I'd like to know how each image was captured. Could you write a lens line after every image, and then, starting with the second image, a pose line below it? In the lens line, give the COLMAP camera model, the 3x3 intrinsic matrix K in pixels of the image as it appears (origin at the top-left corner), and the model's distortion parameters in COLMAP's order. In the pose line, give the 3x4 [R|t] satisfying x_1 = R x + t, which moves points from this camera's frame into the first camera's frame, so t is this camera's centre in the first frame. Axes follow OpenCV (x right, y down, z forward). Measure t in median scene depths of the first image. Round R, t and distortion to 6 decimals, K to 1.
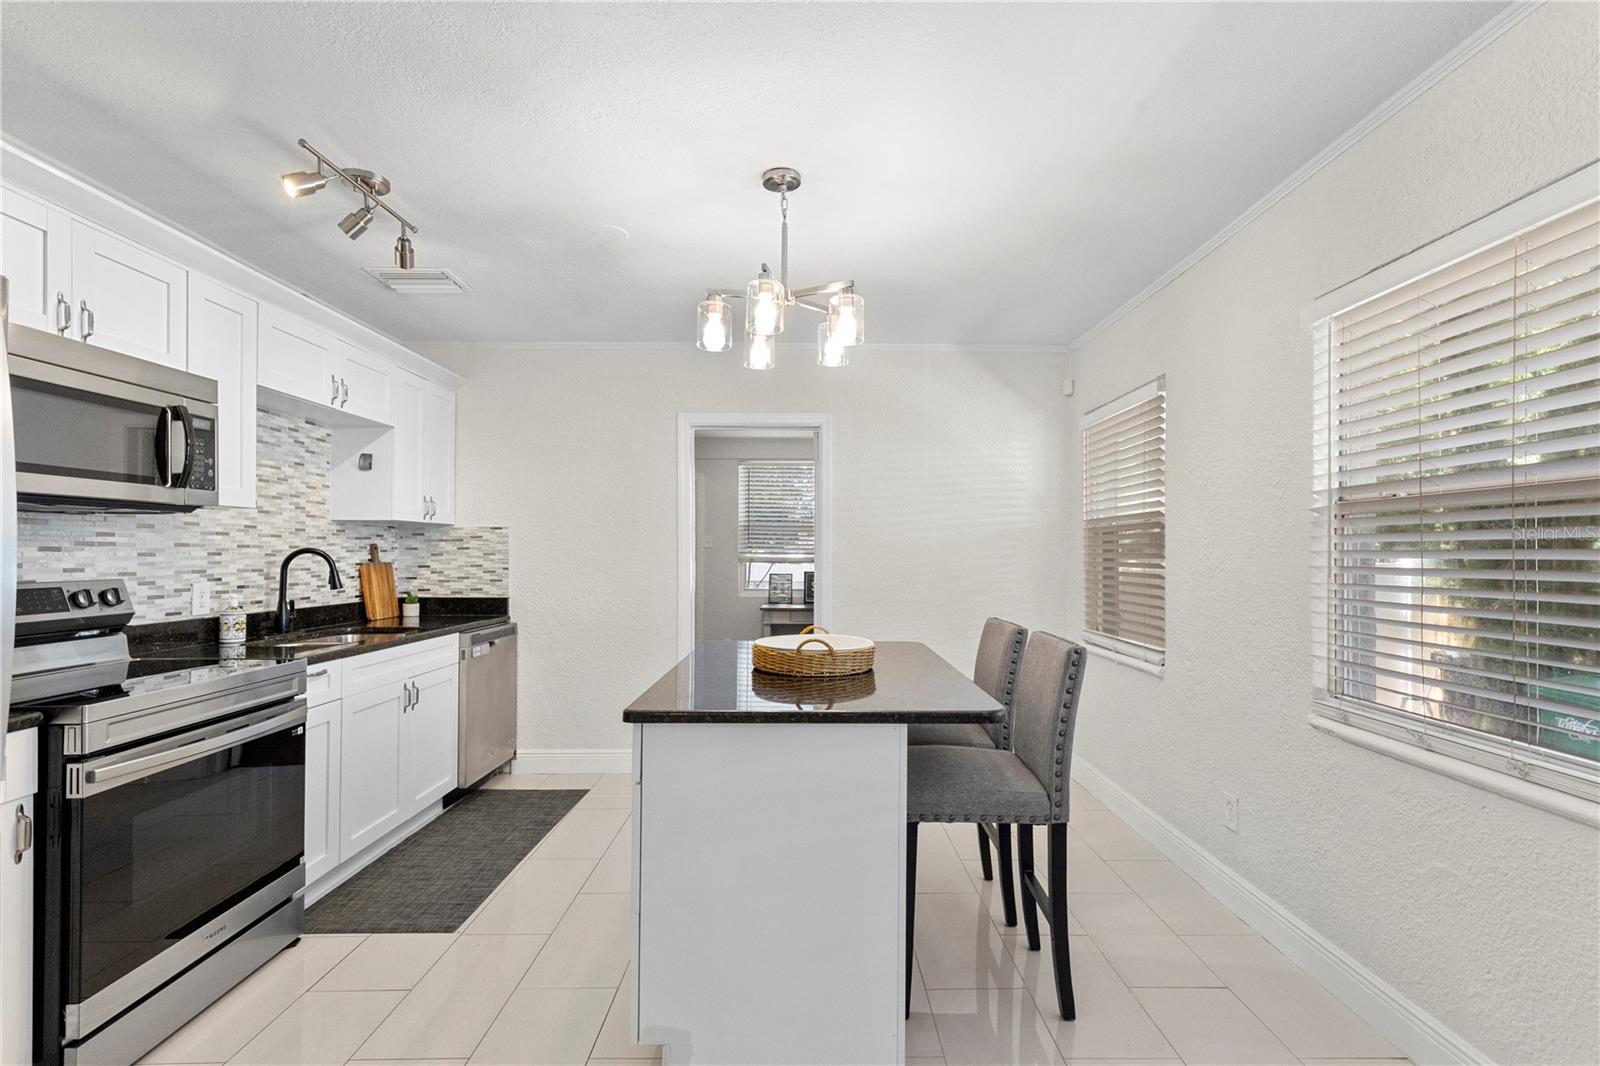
lens RADIAL K [[733.9, 0, 837.3], [0, 733.9, 549.7], [0, 0, 1]] dist [0.003985, -0.001756]
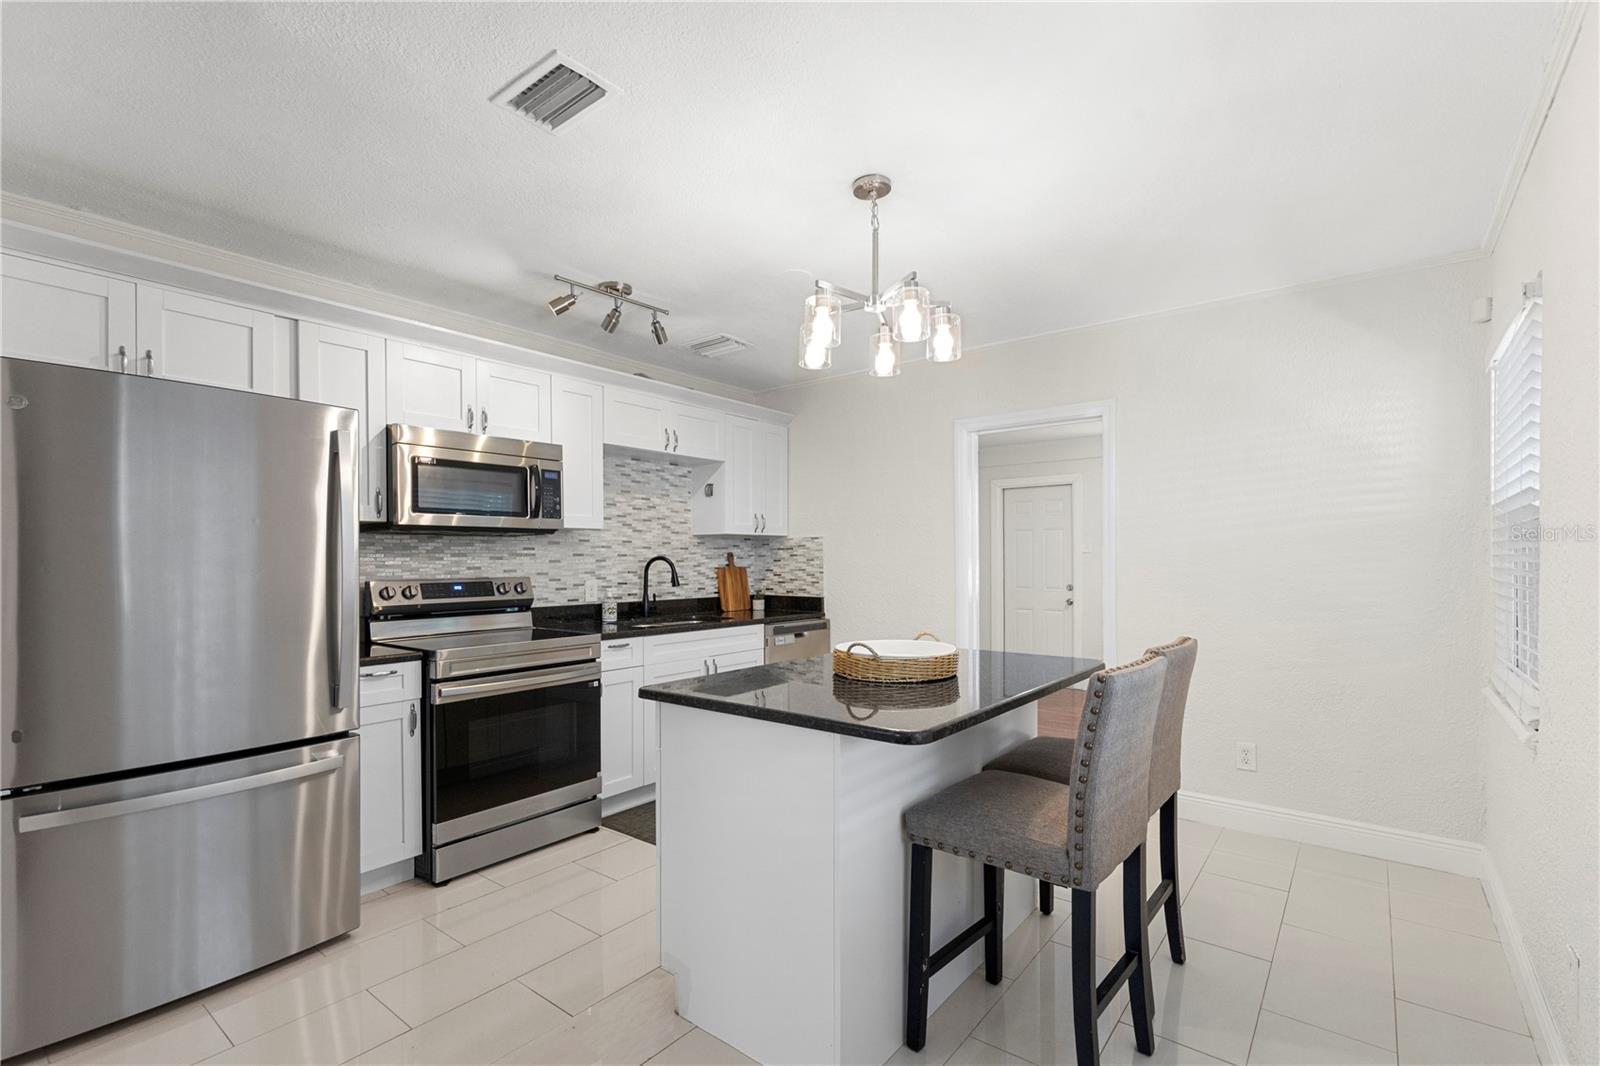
lens RADIAL K [[733.9, 0, 828.5], [0, 733.9, 564.6], [0, 0, 1]] dist [0.003985, -0.001756]
pose [[0.777610, -0.000418, -0.628746, 0.466548], [0.008503, 0.999915, 0.009851, 0.003157], [0.628689, -0.013007, 0.777548, 0.157744]]
